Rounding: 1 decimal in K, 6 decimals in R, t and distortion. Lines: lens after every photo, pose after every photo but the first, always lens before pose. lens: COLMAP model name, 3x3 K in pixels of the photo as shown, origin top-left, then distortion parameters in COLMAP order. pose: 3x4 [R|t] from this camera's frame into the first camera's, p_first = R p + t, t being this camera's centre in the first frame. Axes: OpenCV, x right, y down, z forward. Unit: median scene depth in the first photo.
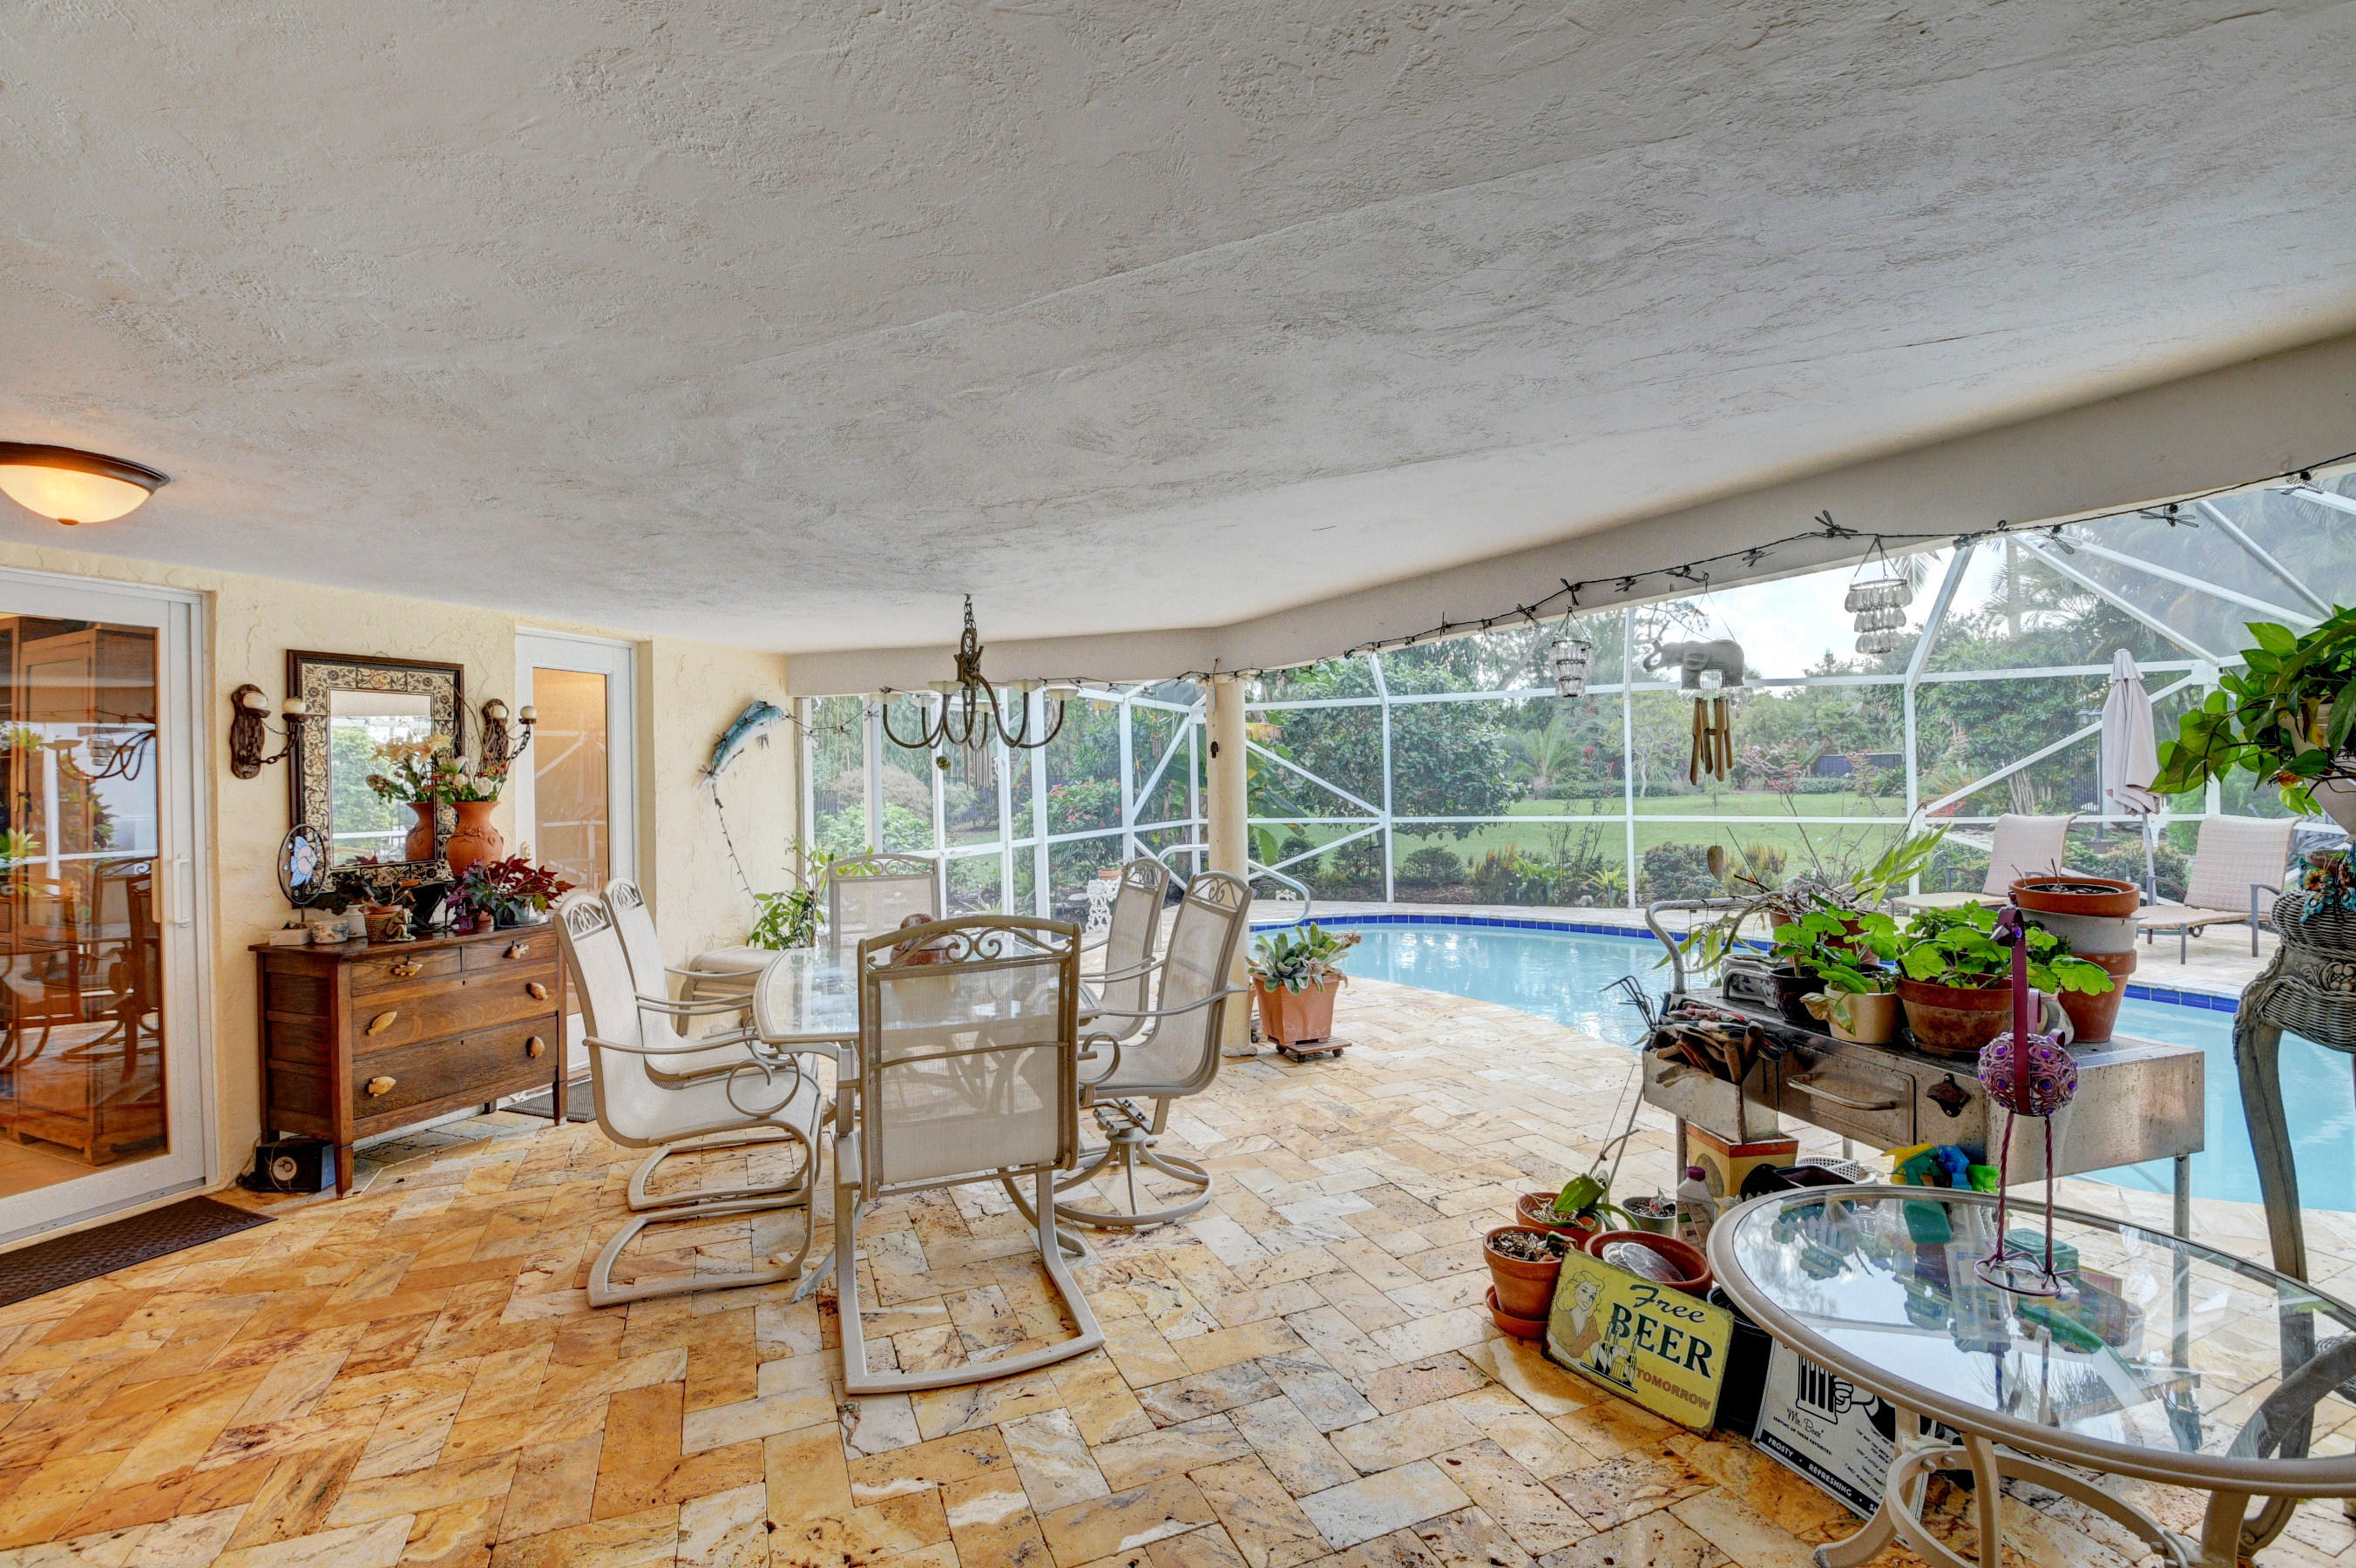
lens RADIAL K [[1045.1, 0, 1178.0], [0, 1045.1, 784.0], [0, 0, 1]] dist [-0.026391, -0.000631]
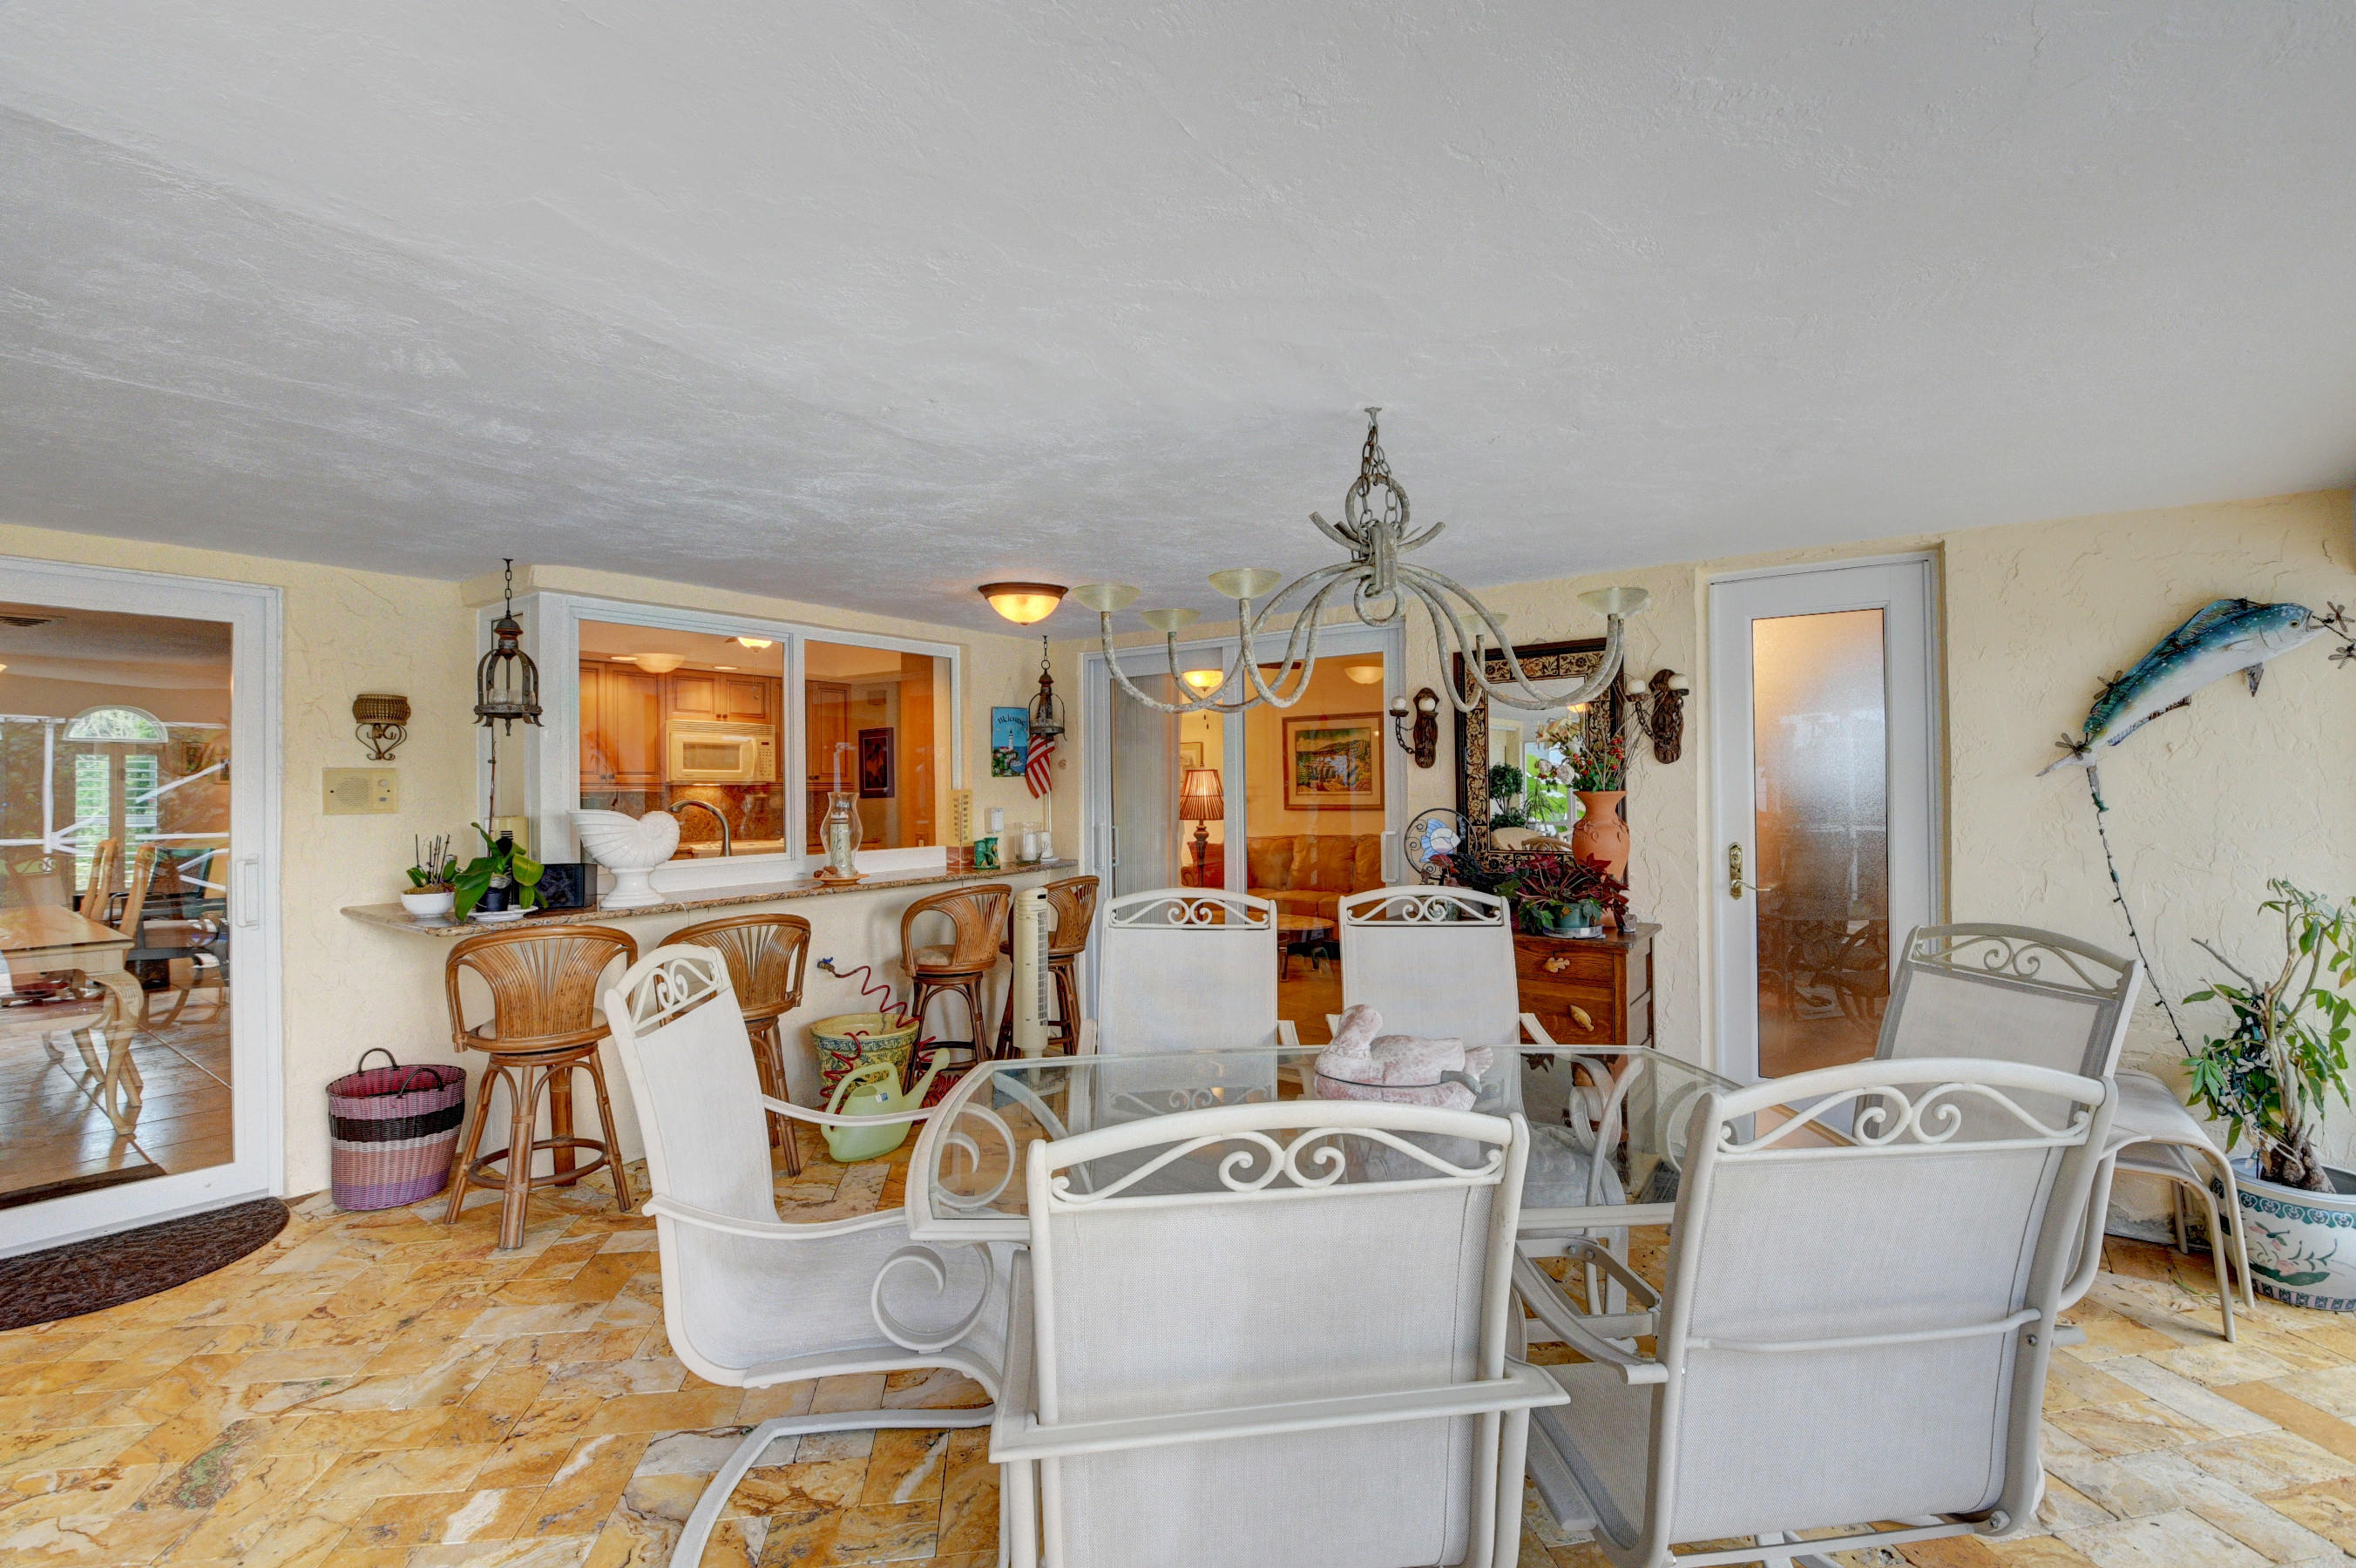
lens RADIAL K [[1045.1, 0, 1178.0], [0, 1045.1, 784.0], [0, 0, 1]] dist [-0.026391, -0.000631]
pose [[-0.238518, 0.014805, -0.971025, 0.274783], [0.011130, 0.999860, 0.012510, -0.004684], [0.971074, -0.007824, -0.238649, 0.869178]]
